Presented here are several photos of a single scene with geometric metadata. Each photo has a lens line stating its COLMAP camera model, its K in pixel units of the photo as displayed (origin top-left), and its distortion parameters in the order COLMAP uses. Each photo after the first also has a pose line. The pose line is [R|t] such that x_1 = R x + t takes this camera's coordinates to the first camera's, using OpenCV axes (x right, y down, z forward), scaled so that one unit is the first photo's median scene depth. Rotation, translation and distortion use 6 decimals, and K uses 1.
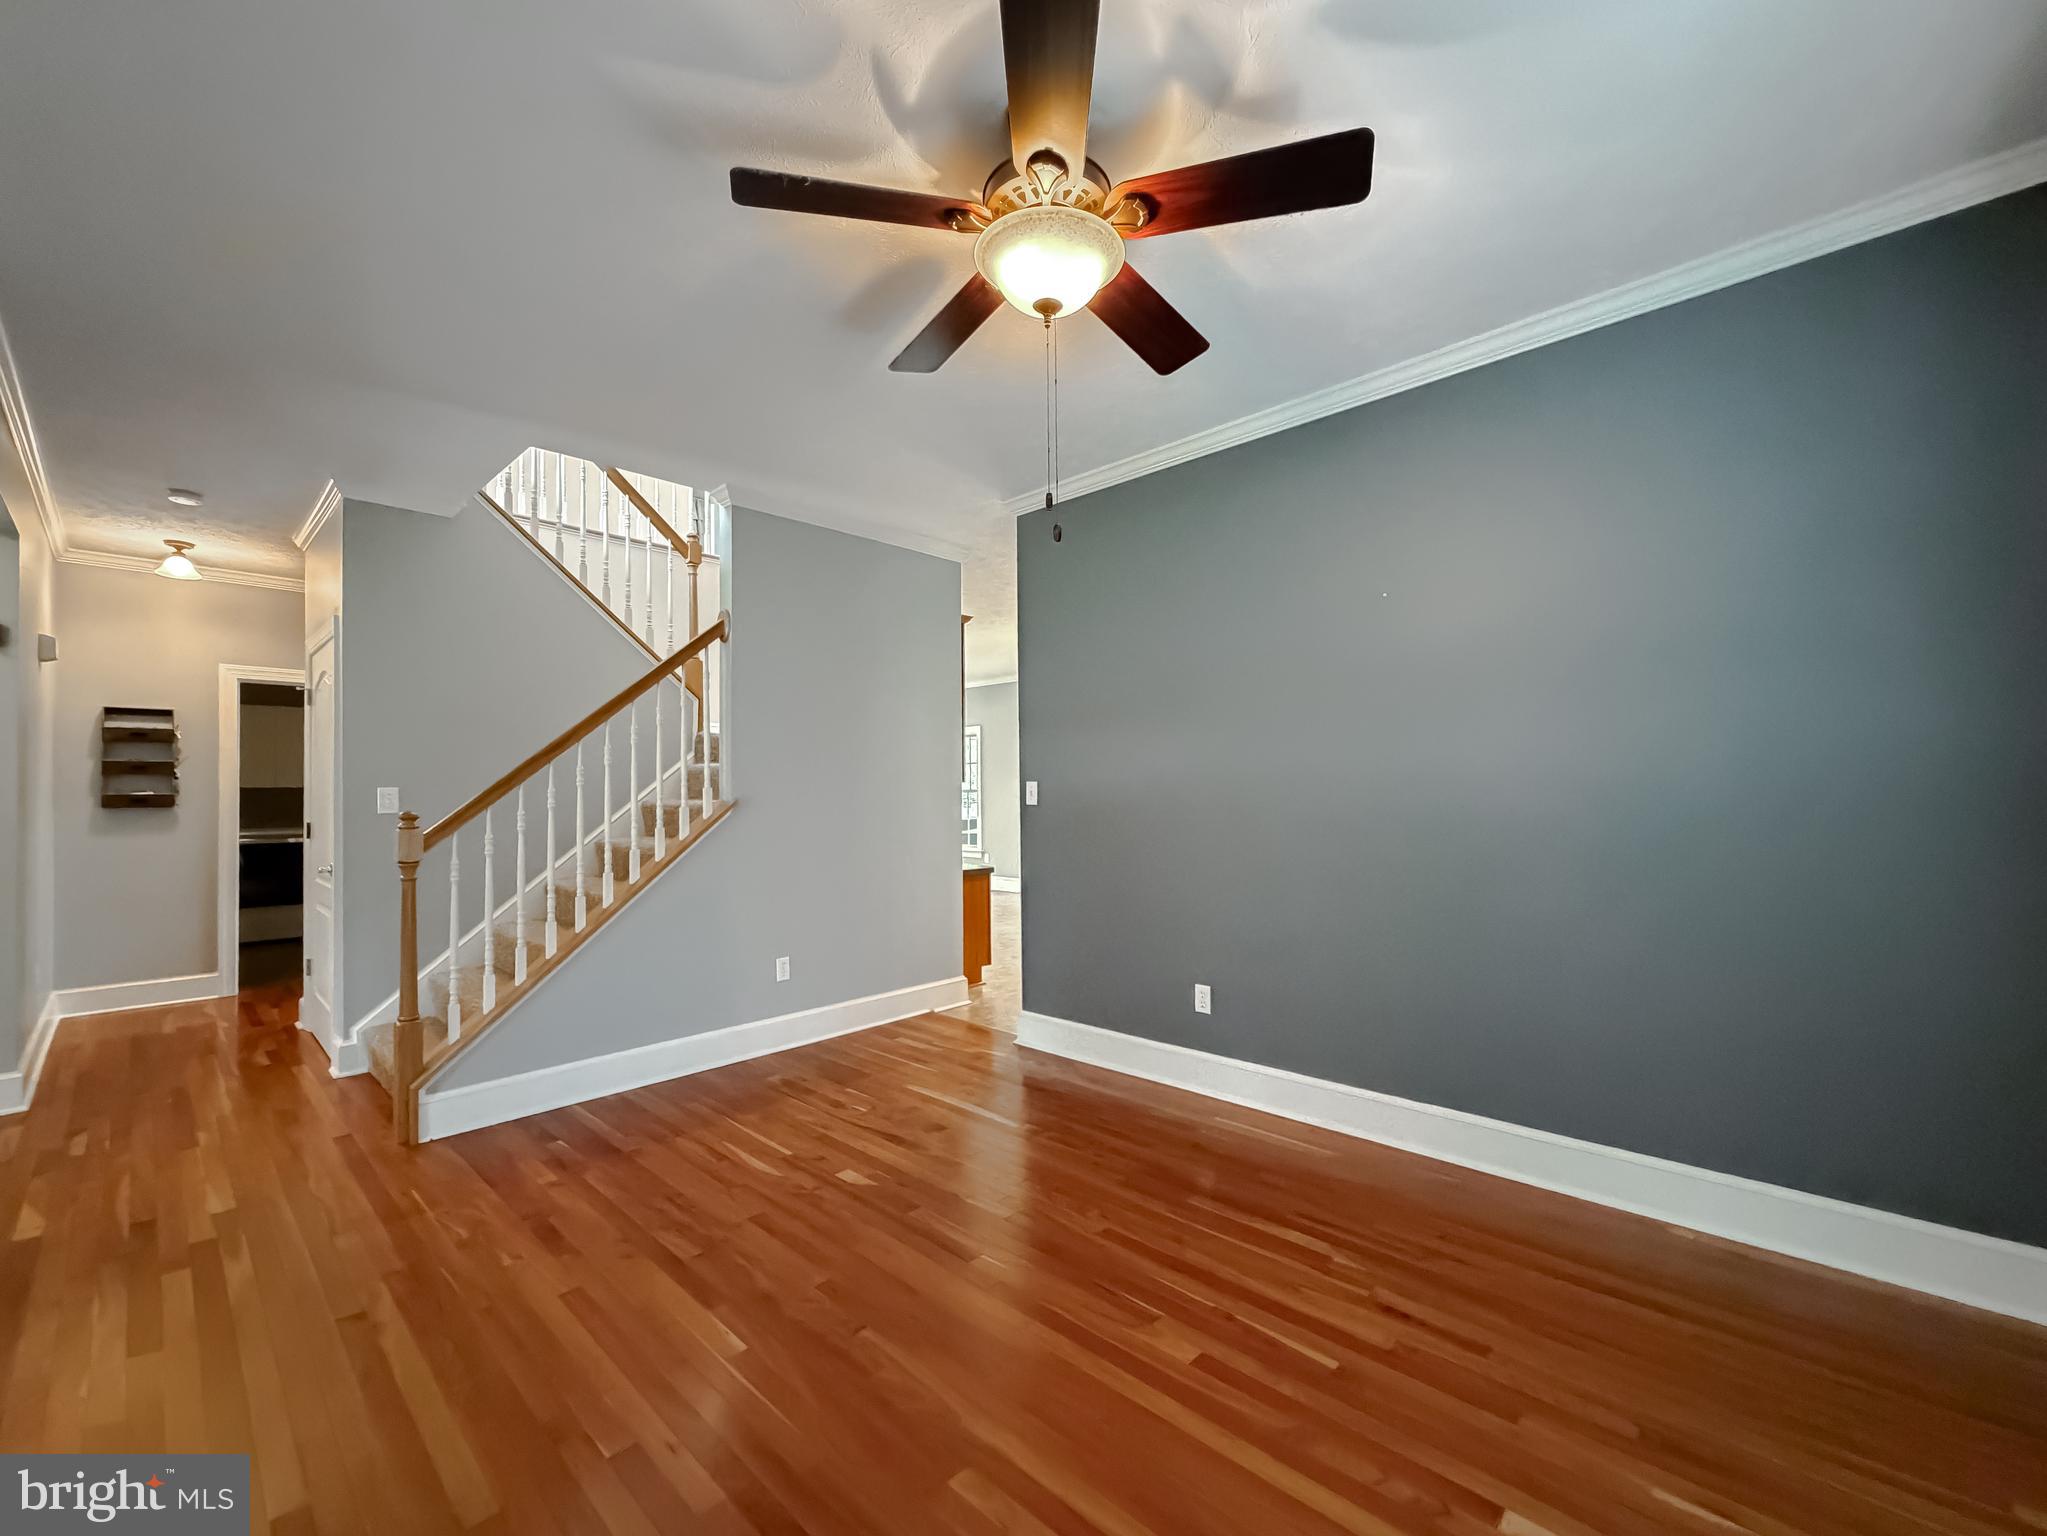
lens RADIAL K [[830.8, 0, 1022.6], [0, 830.8, 777.9], [0, 0, 1]] dist [-0.001335, 0.000068]
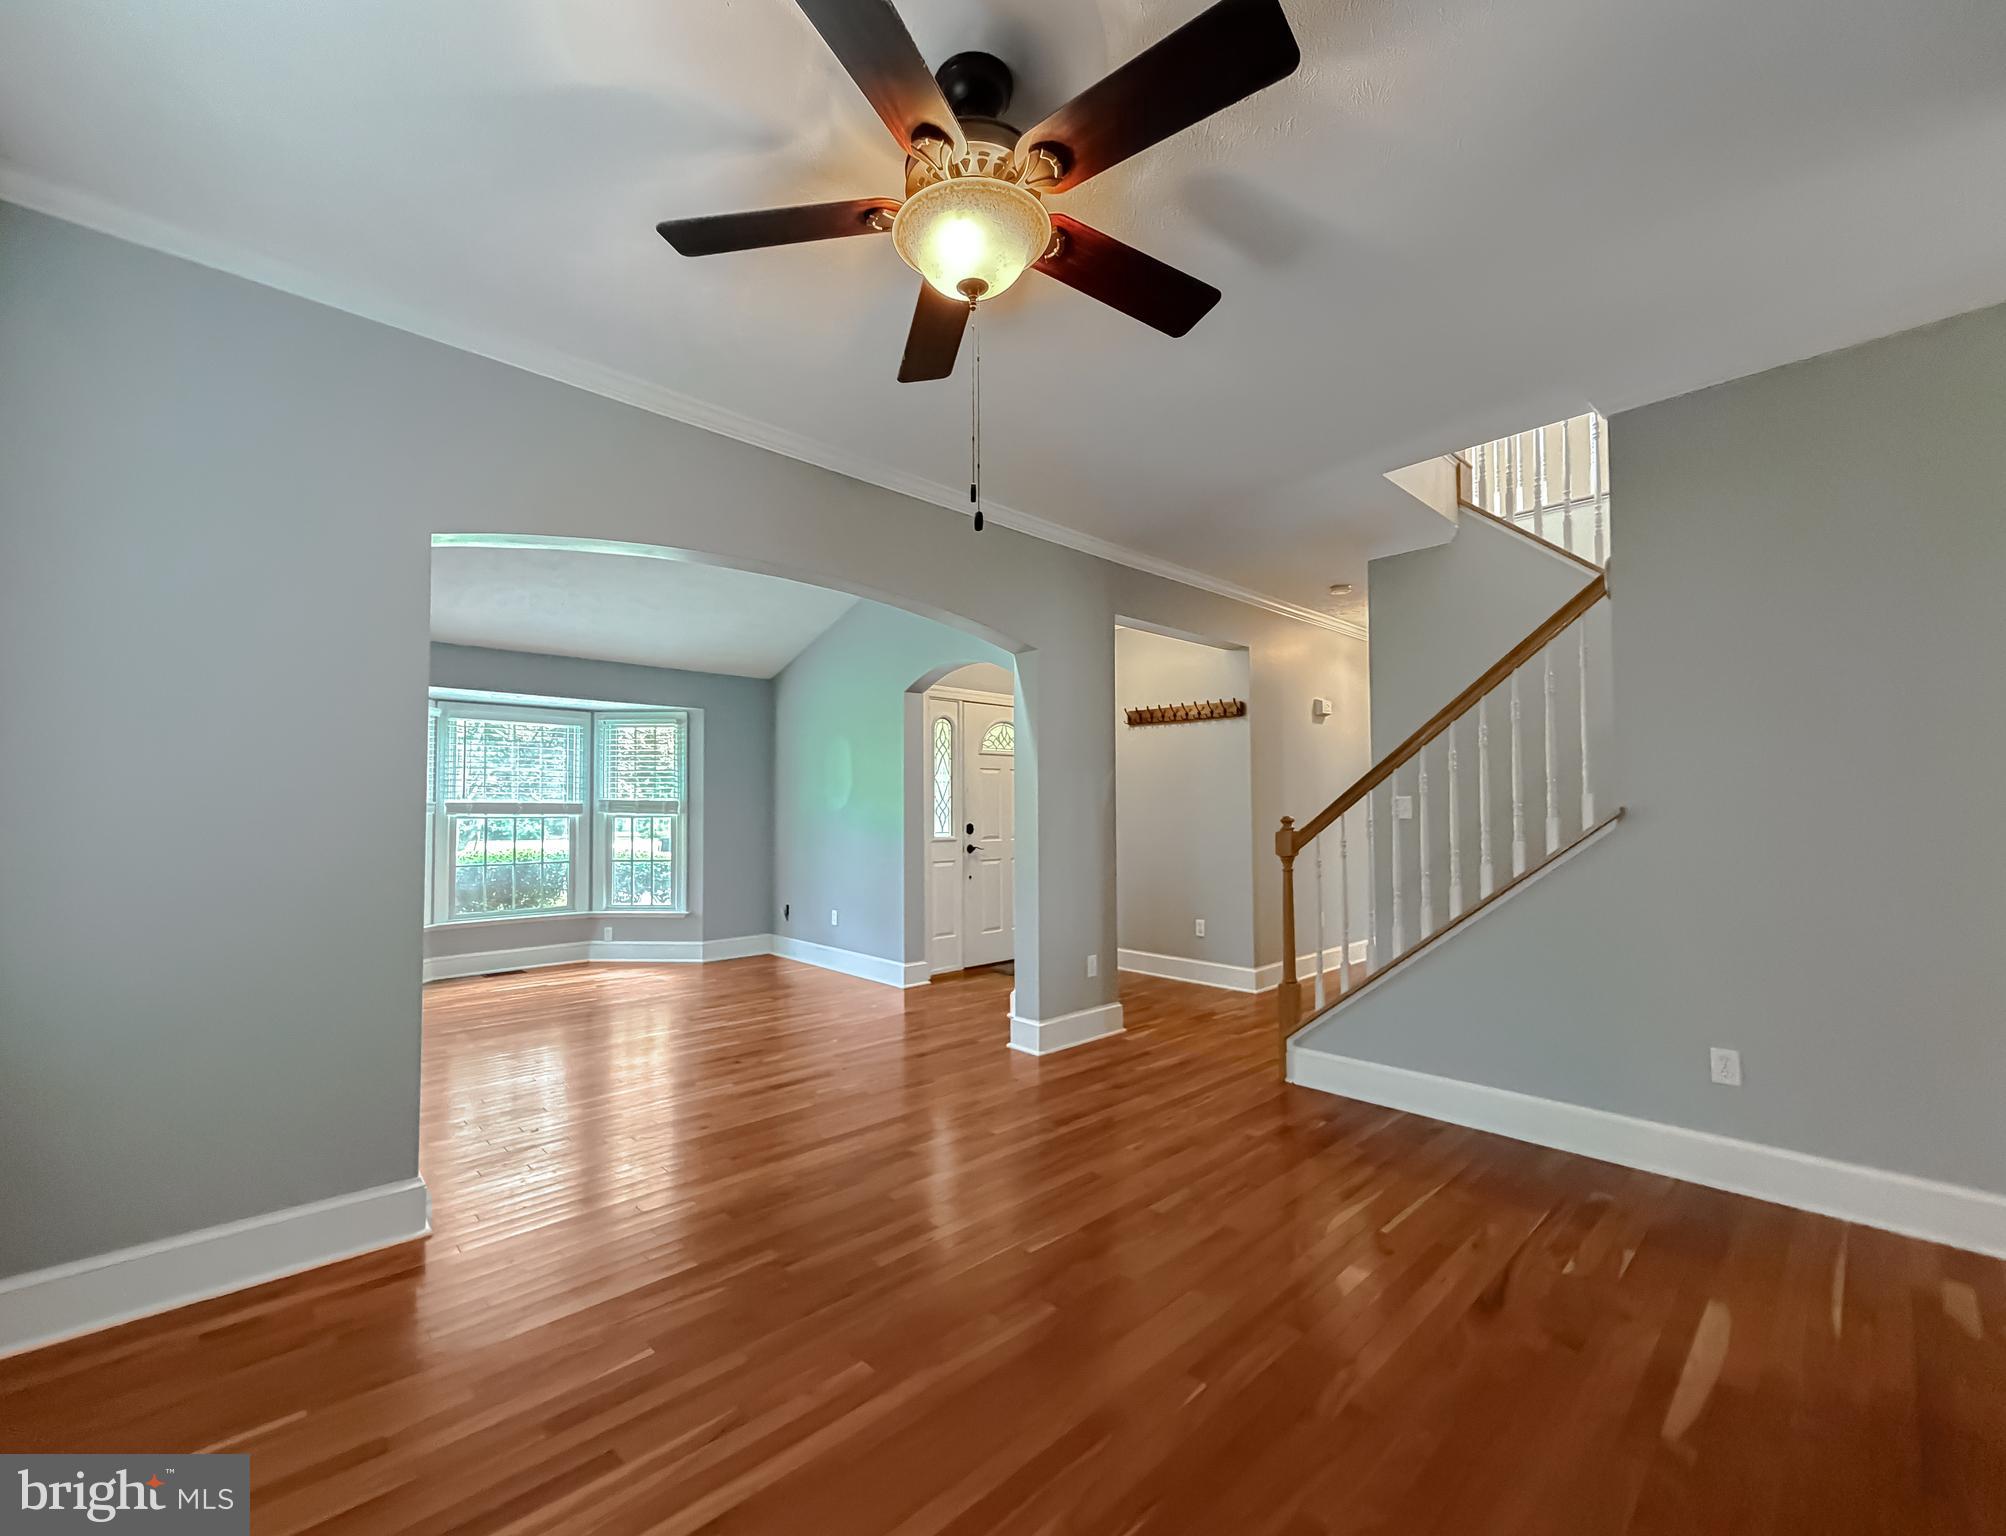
lens RADIAL K [[837.8, 0, 981.2], [0, 837.8, 783.9], [0, 0, 1]] dist [-0.001017, 0.000011]
pose [[-0.063290, -0.023522, -0.997718, 0.507236], [0.022068, 0.999445, -0.024963, 0.011987], [0.997751, -0.023598, -0.062736, 0.560556]]
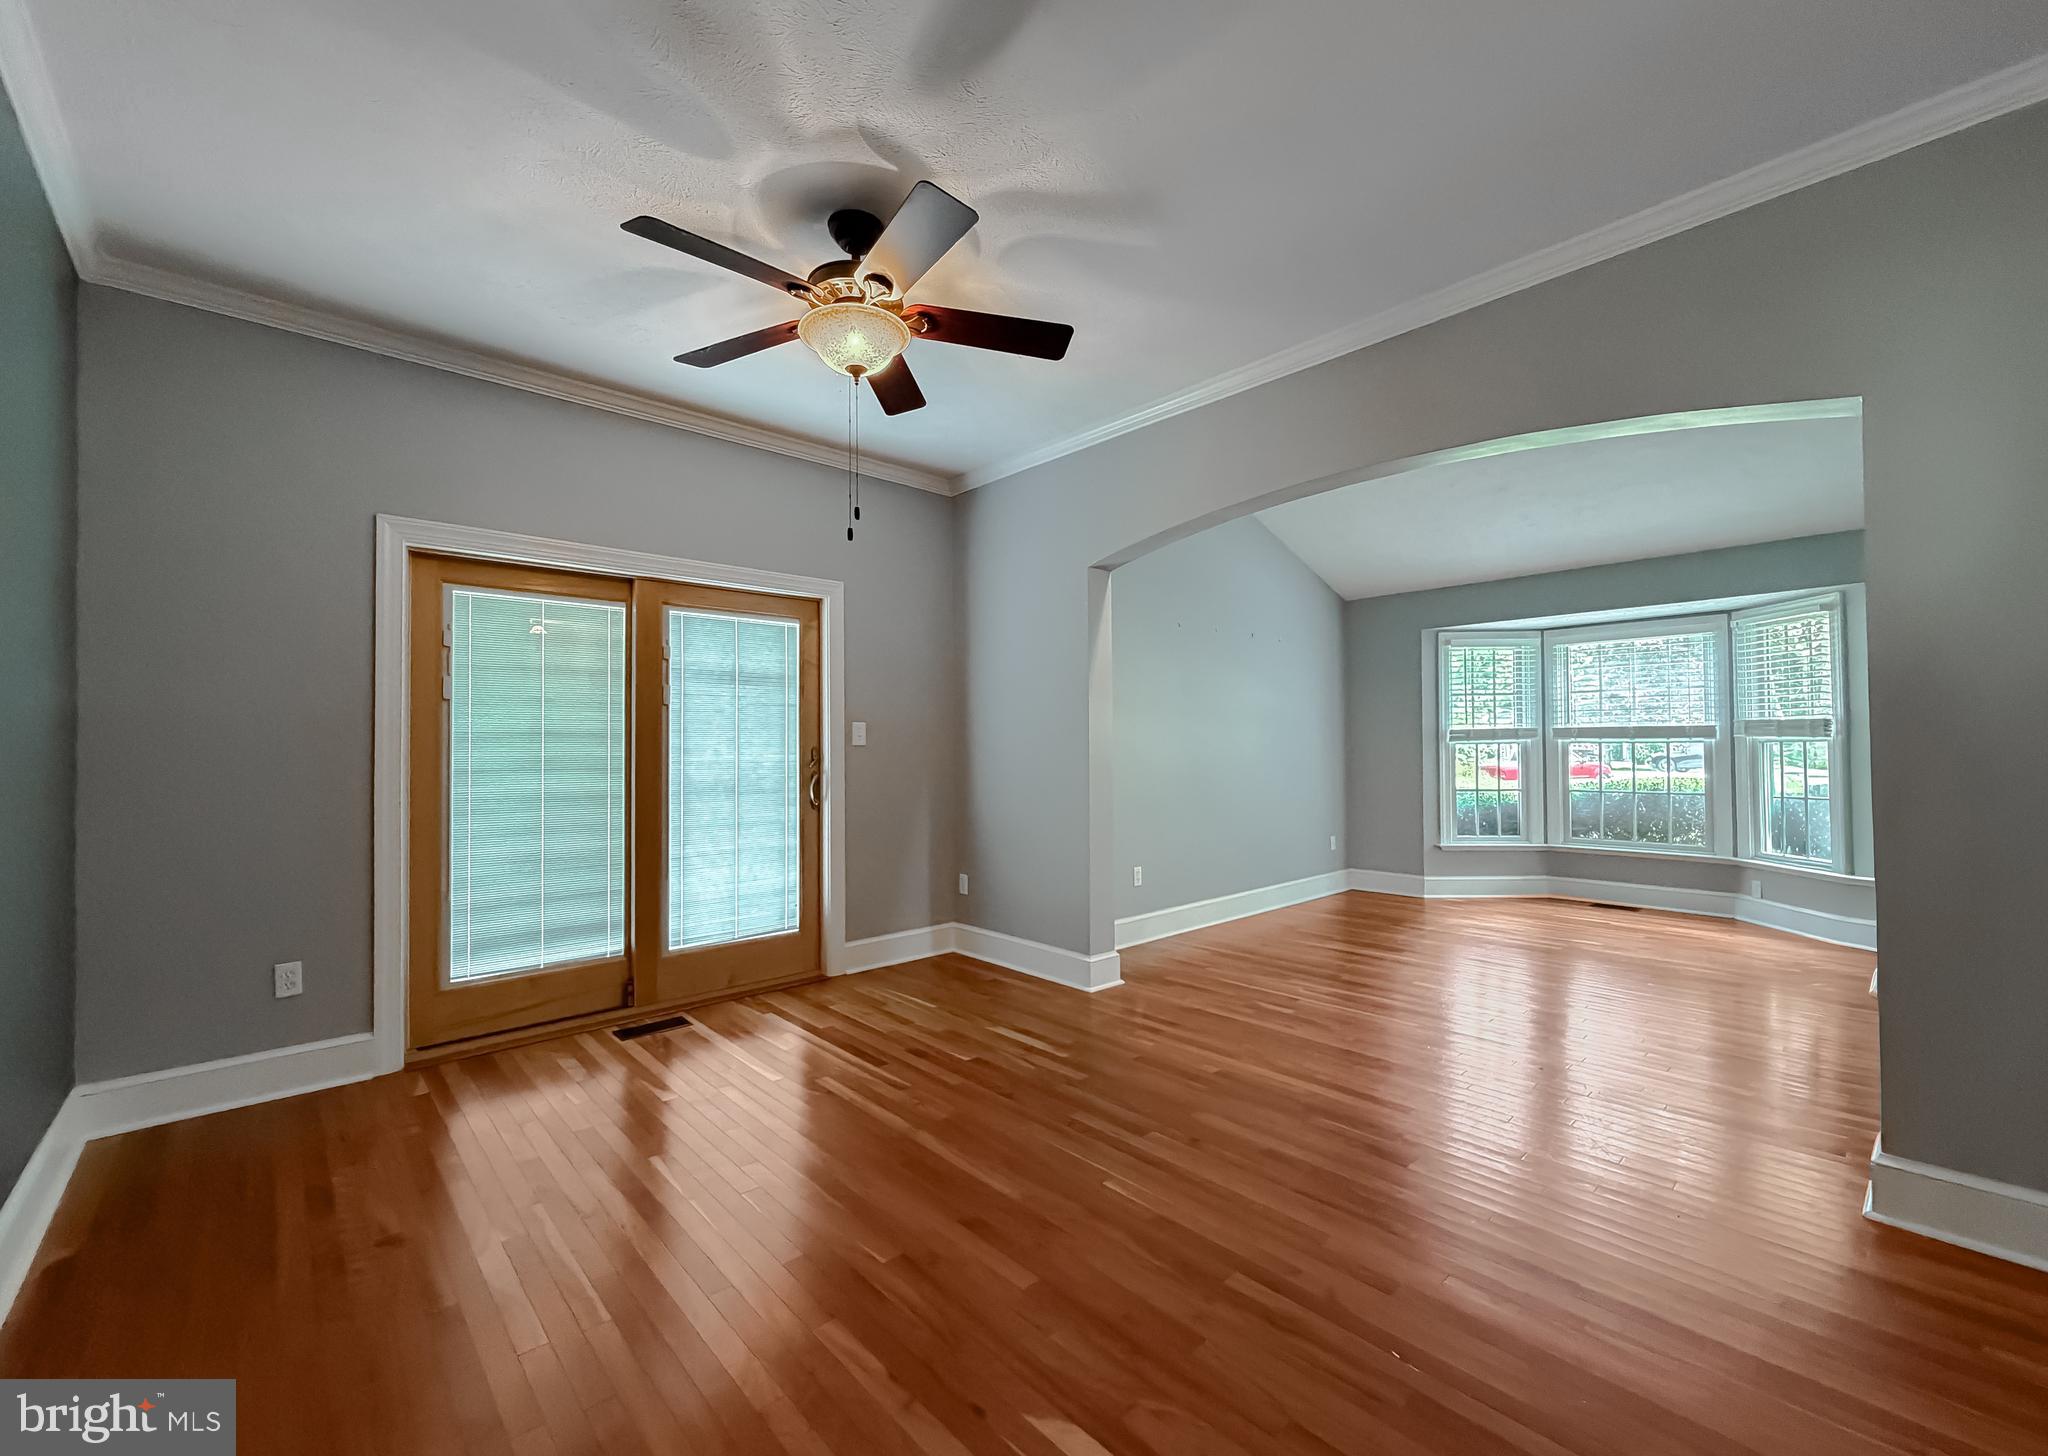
lens RADIAL K [[827.2, 0, 1015.7], [0, 827.2, 730.4], [0, 0, 1]] dist [0.001493, 0.000227]
pose [[-0.997209, 0.017272, 0.072633, -0.172569], [0.014418, 0.999110, -0.039640, 0.043194], [-0.073253, -0.038482, -0.996571, 1.226417]]
